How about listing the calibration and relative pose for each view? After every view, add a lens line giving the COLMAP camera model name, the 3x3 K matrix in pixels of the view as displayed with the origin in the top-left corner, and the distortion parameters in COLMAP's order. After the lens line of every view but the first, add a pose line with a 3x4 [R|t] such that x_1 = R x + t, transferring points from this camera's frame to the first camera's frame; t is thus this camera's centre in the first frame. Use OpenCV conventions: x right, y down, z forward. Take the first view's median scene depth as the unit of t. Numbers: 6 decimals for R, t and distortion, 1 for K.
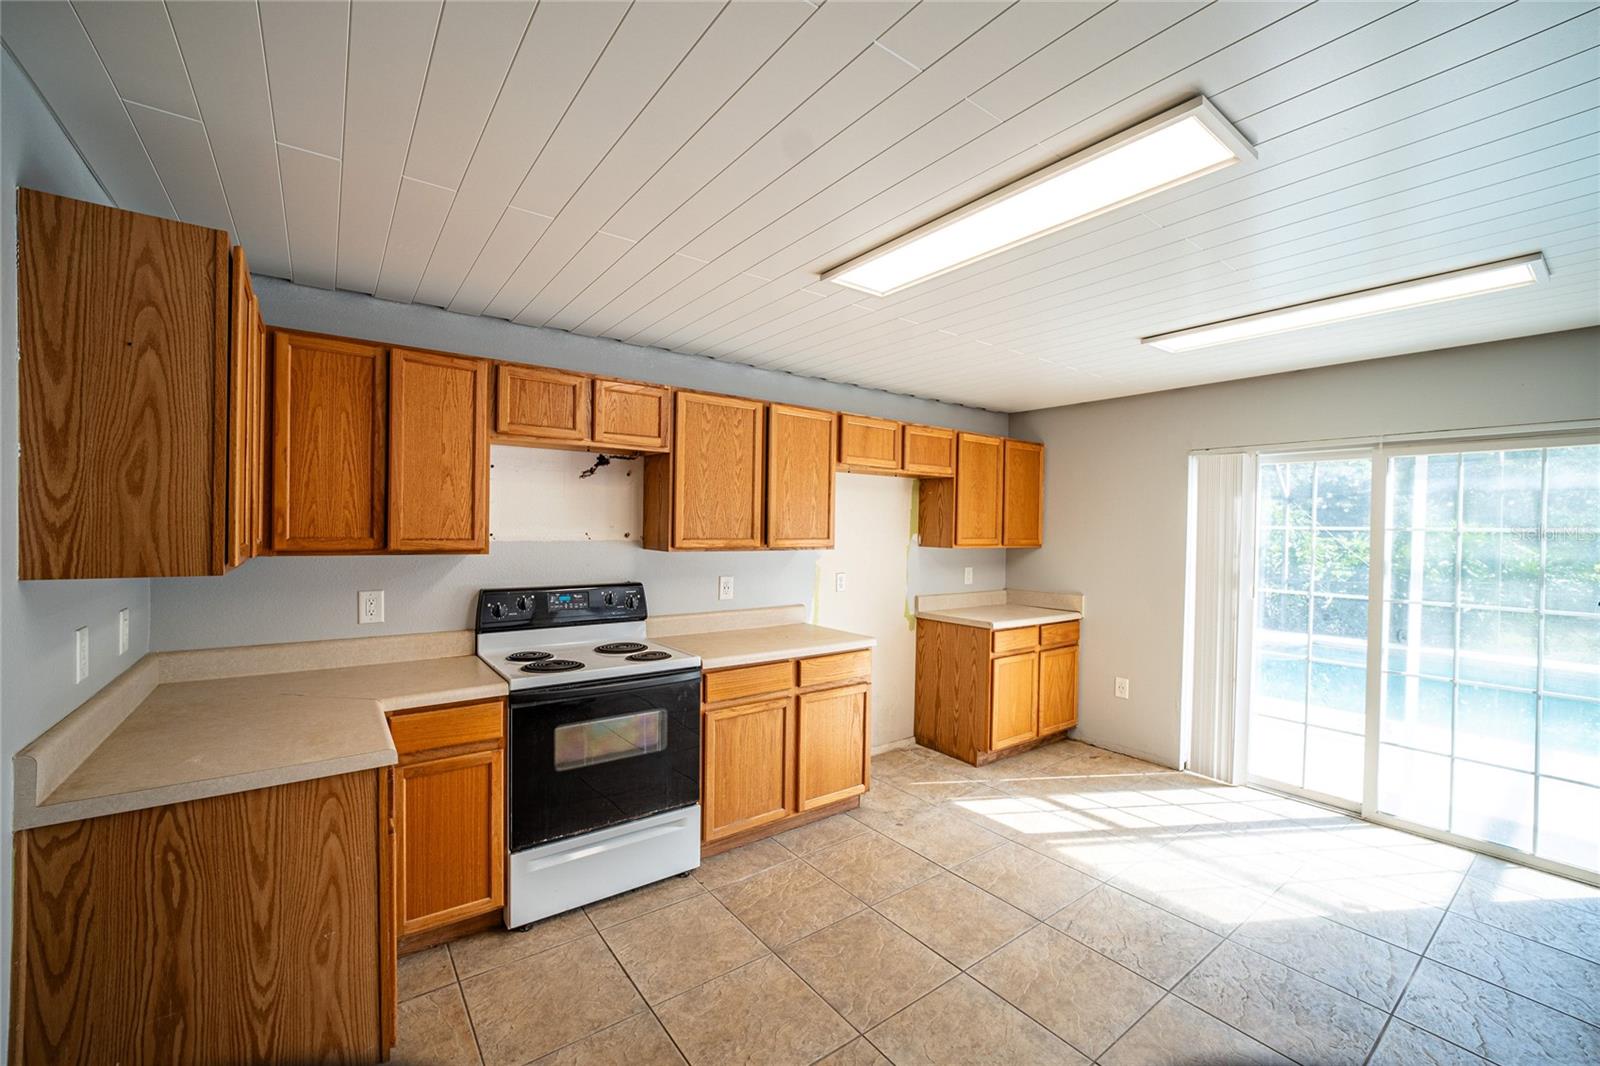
lens RADIAL K [[645.3, 0, 800.2], [0, 645.3, 530.7], [0, 0, 1]] dist [-0.022130, 0.004633]
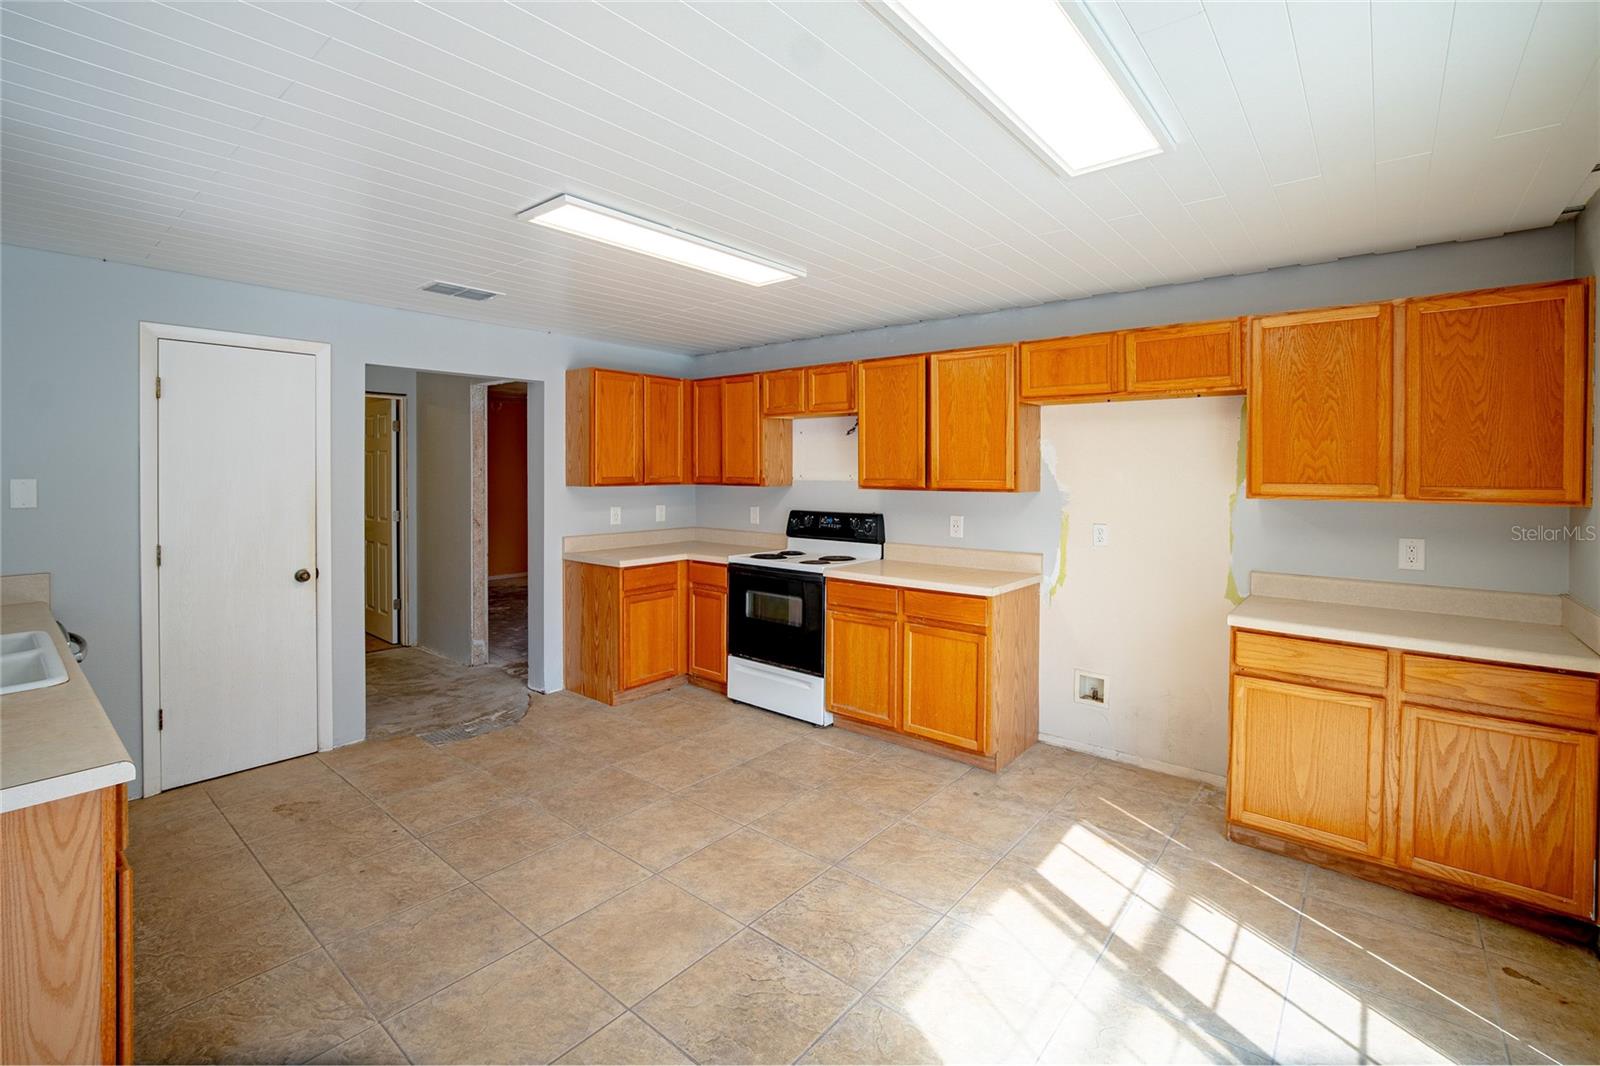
lens RADIAL K [[711.8, 0, 802.4], [0, 711.8, 475.2], [0, 0, 1]] dist [-0.015062, 0.000832]
pose [[0.232390, -0.006100, -0.972604, 1.210439], [-0.007077, 0.999943, -0.007962, 0.018615], [0.972597, 0.008733, 0.232333, 0.589014]]
